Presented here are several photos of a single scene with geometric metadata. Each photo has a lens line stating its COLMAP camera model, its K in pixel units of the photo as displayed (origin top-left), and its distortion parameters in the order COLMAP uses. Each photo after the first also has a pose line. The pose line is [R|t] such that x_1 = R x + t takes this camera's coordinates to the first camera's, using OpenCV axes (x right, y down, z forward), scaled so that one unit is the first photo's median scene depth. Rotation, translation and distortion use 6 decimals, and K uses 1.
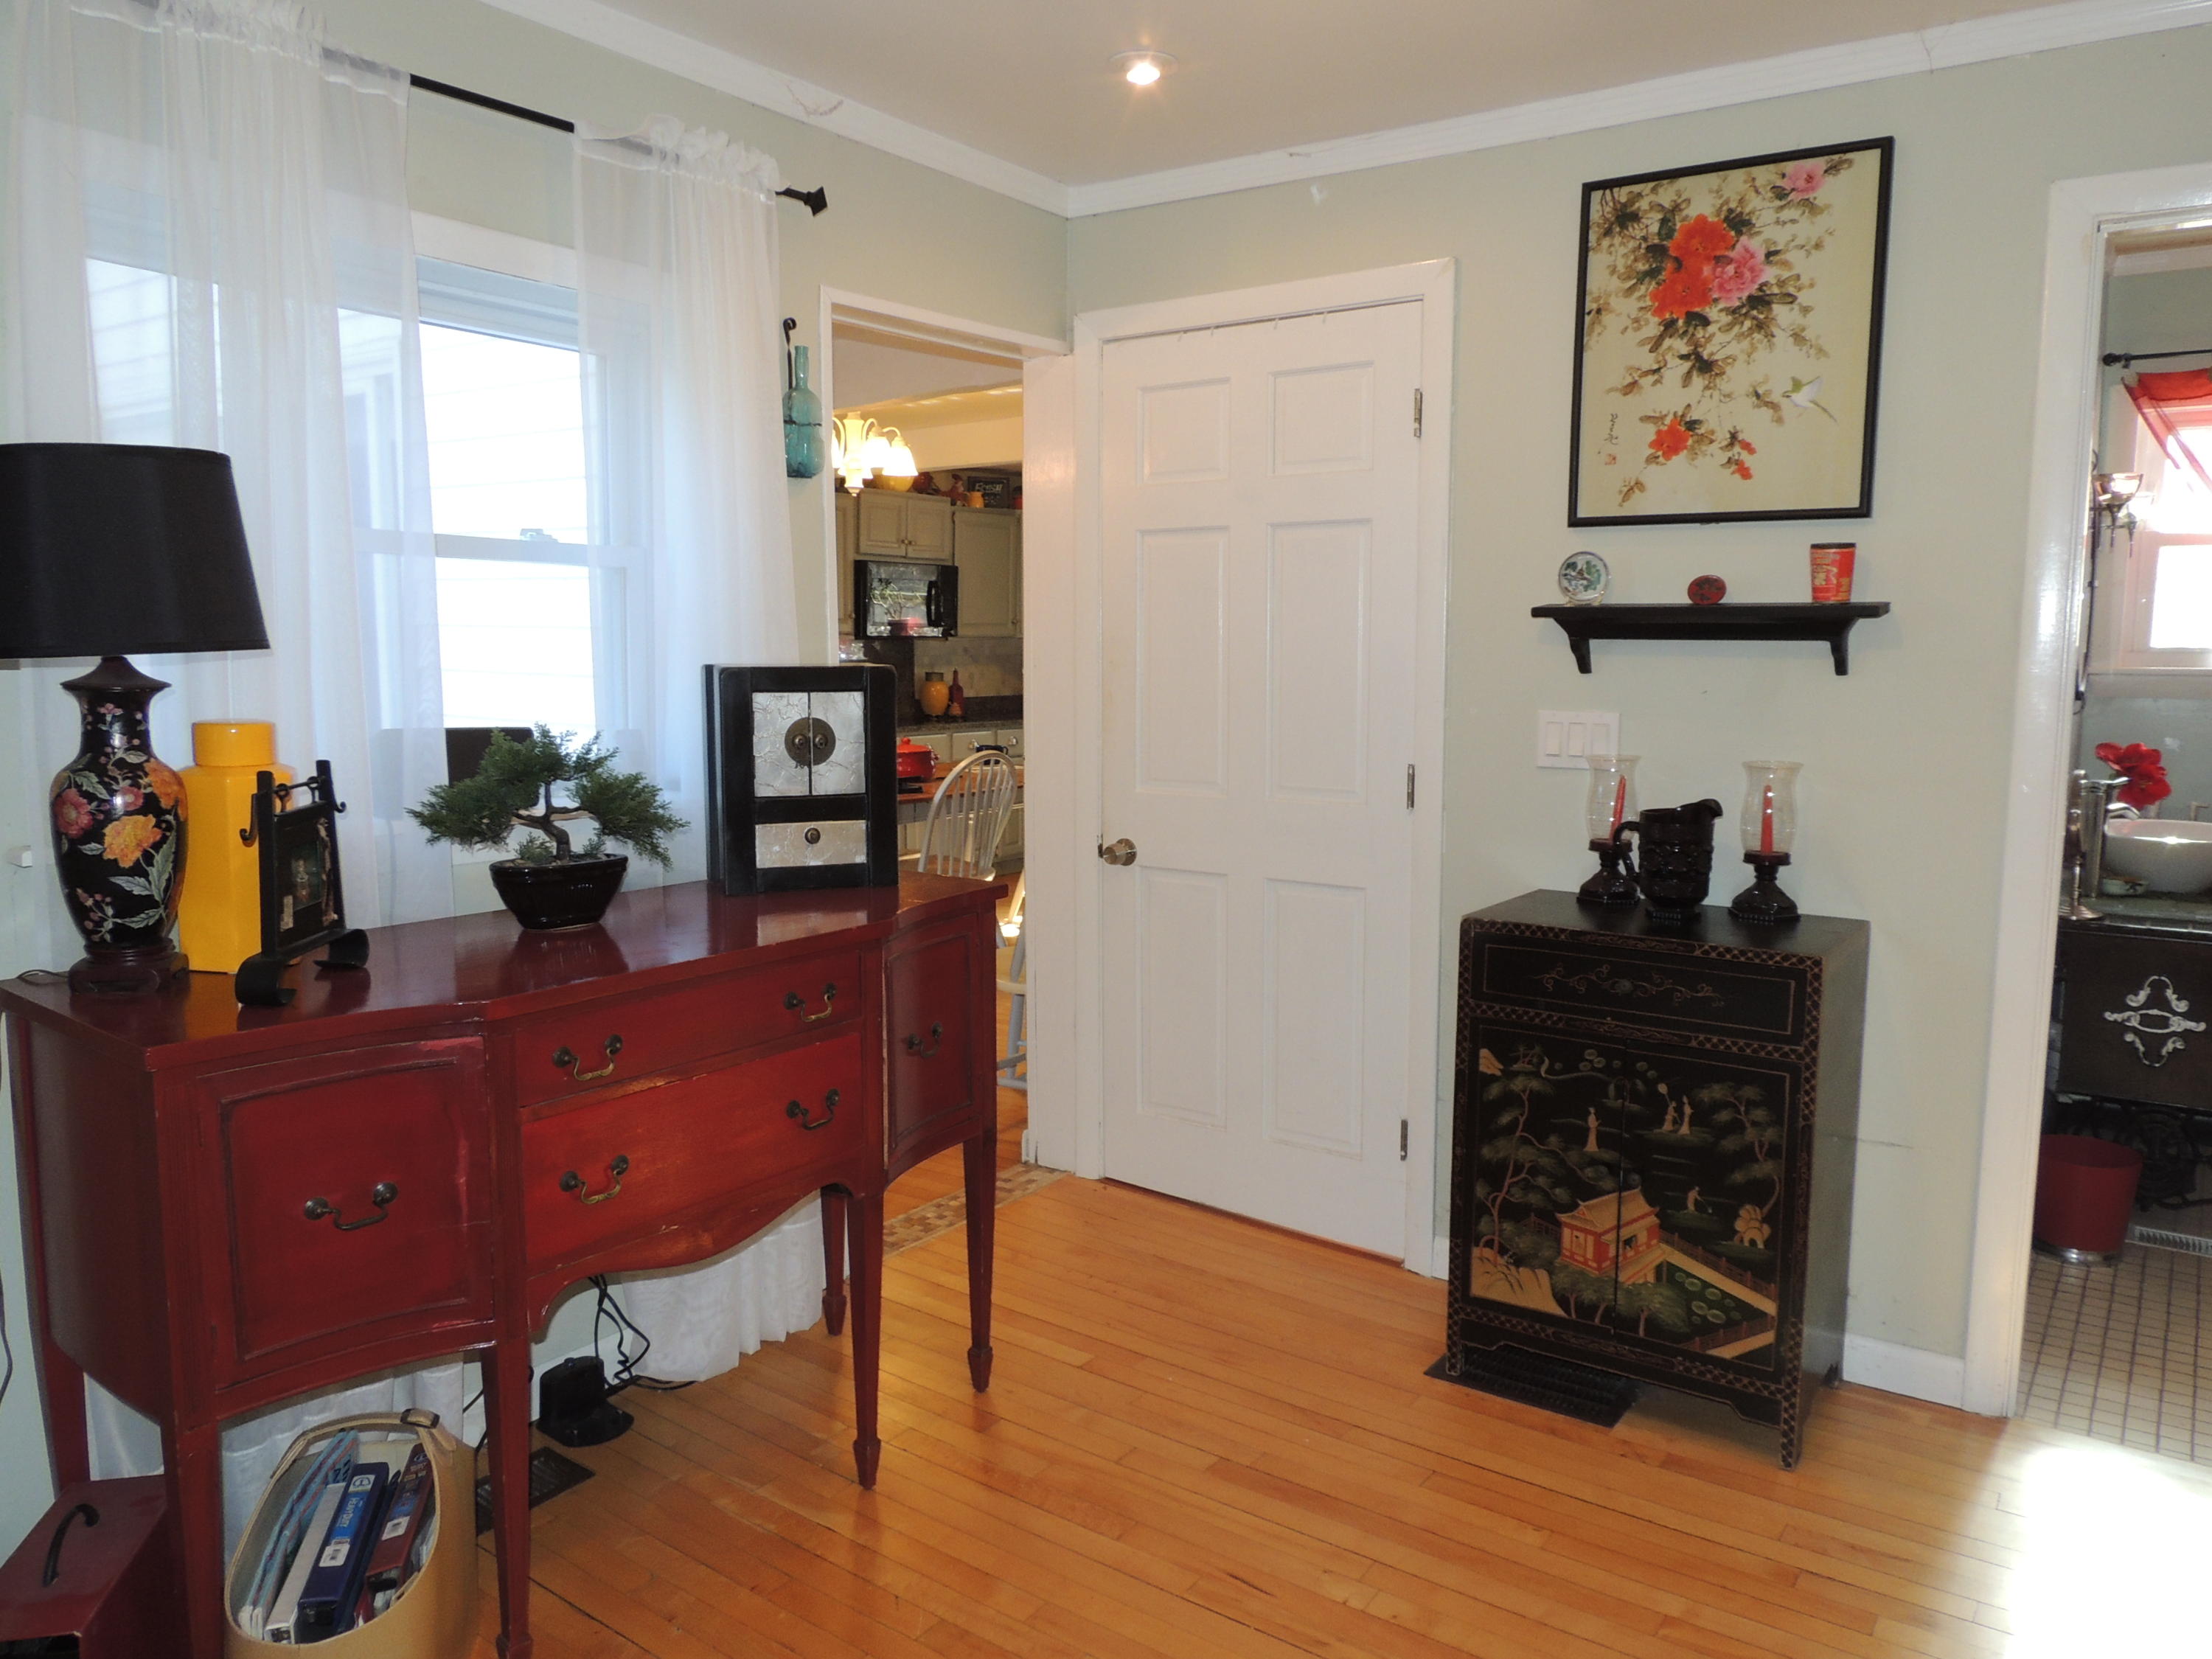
lens RADIAL K [[1602.8, 0, 1106.0], [0, 1602.8, 829.5], [0, 0, 1]] dist [-0.013912, -0.001995]
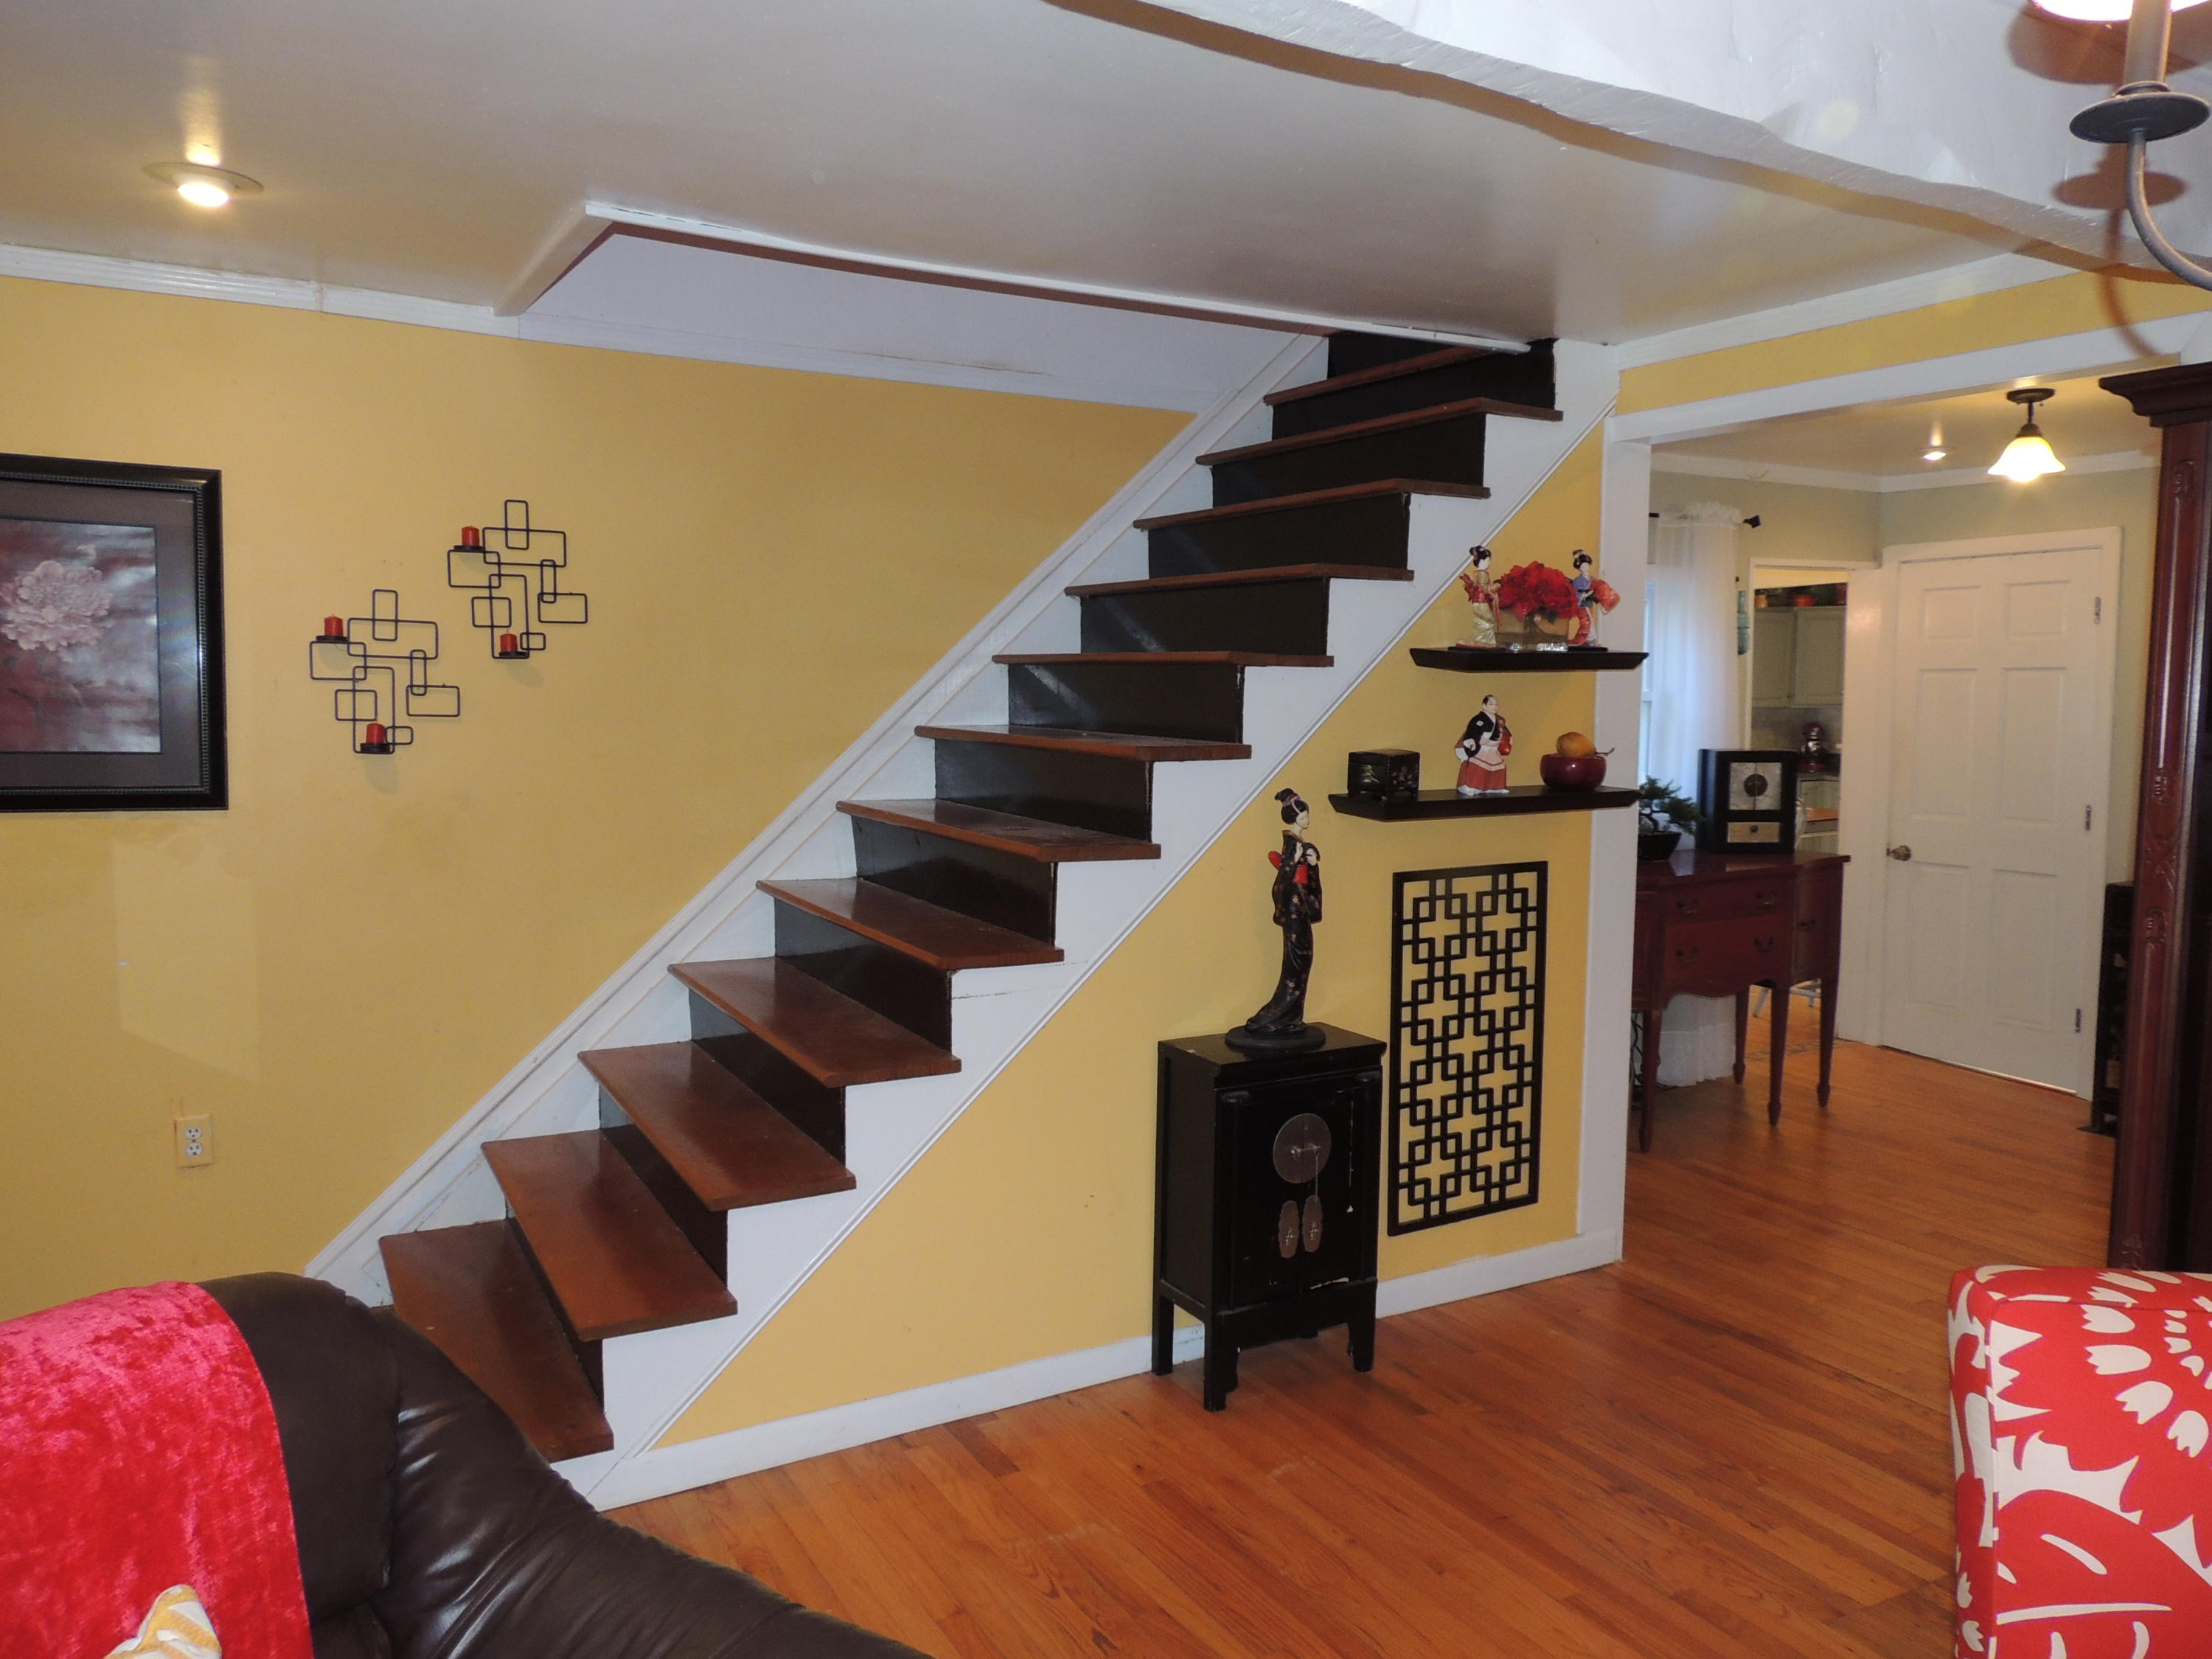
lens RADIAL K [[1602.8, 0, 1106.0], [0, 1602.8, 829.5], [0, 0, 1]] dist [-0.013912, -0.001995]
pose [[0.910647, 0.033373, -0.411835, -0.085922], [-0.044616, 0.998847, -0.017712, 0.077584], [0.410769, 0.034504, 0.911086, -1.252158]]
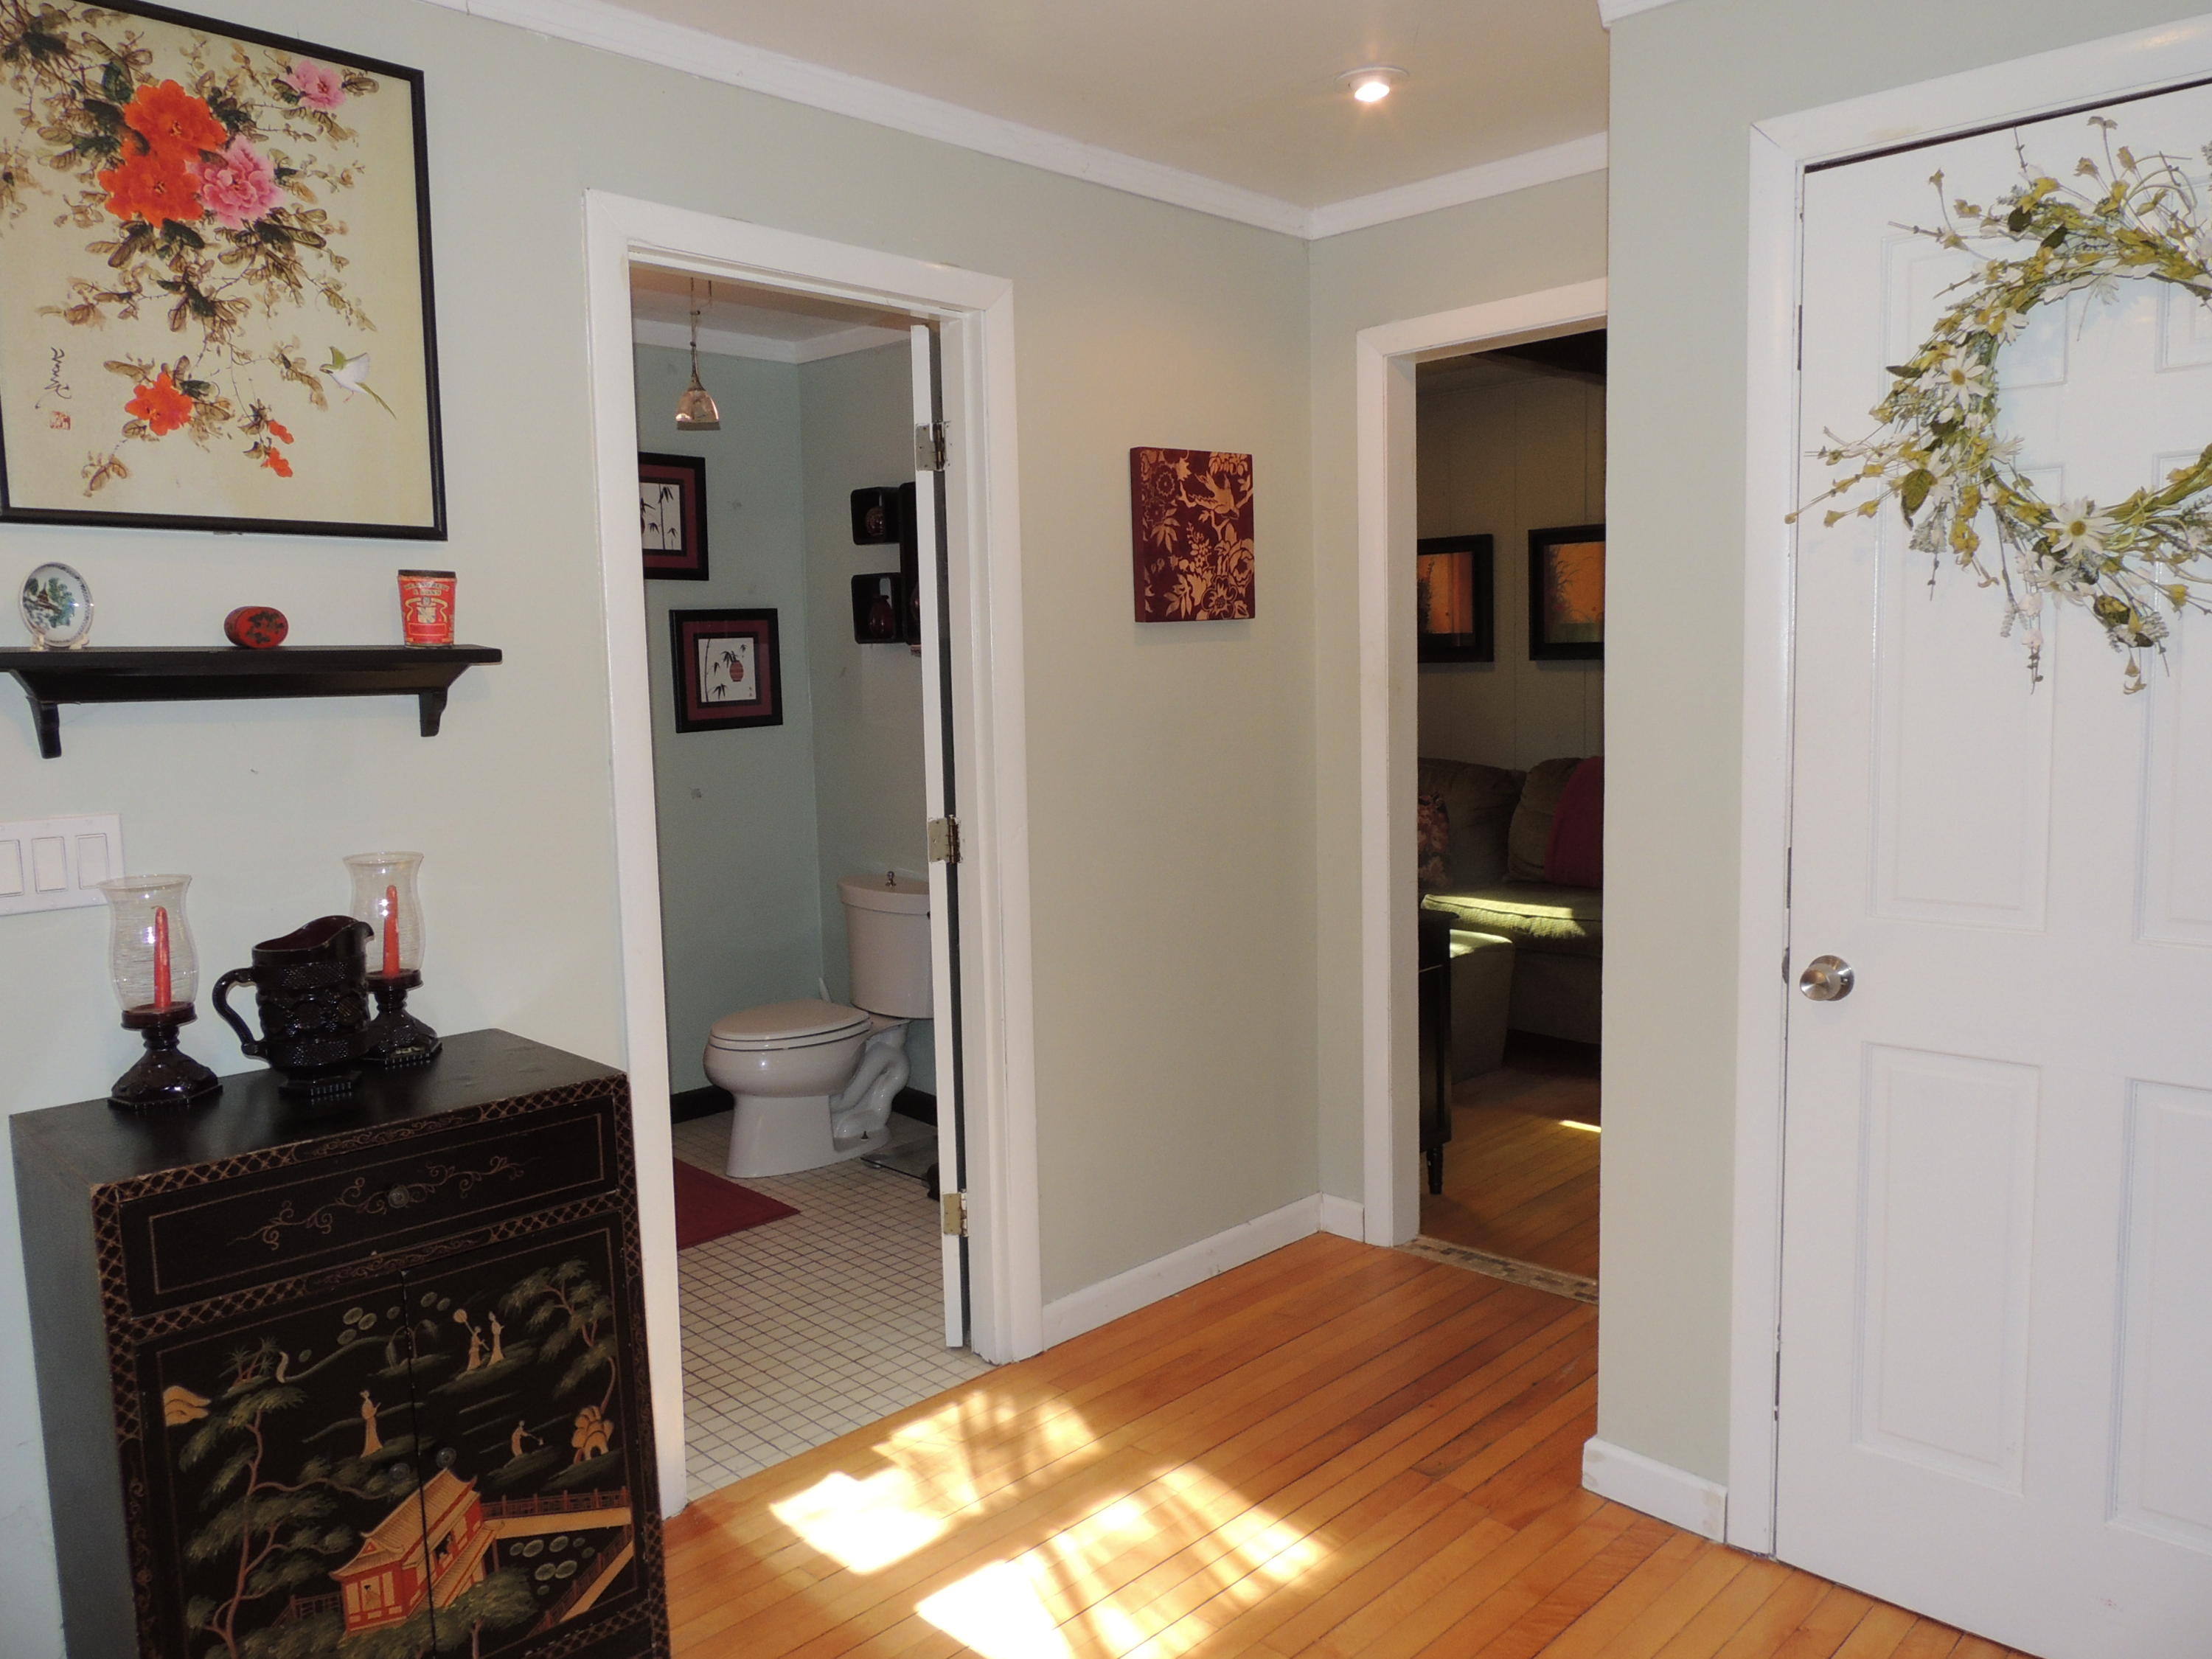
lens RADIAL K [[1602.8, 0, 1106.0], [0, 1602.8, 829.5], [0, 0, 1]] dist [-0.013912, -0.001995]
pose [[0.147394, -0.110208, 0.982919, -0.279208], [0.136358, 0.986548, 0.090167, -0.076181], [-0.979633, 0.120739, 0.160439, 0.544840]]
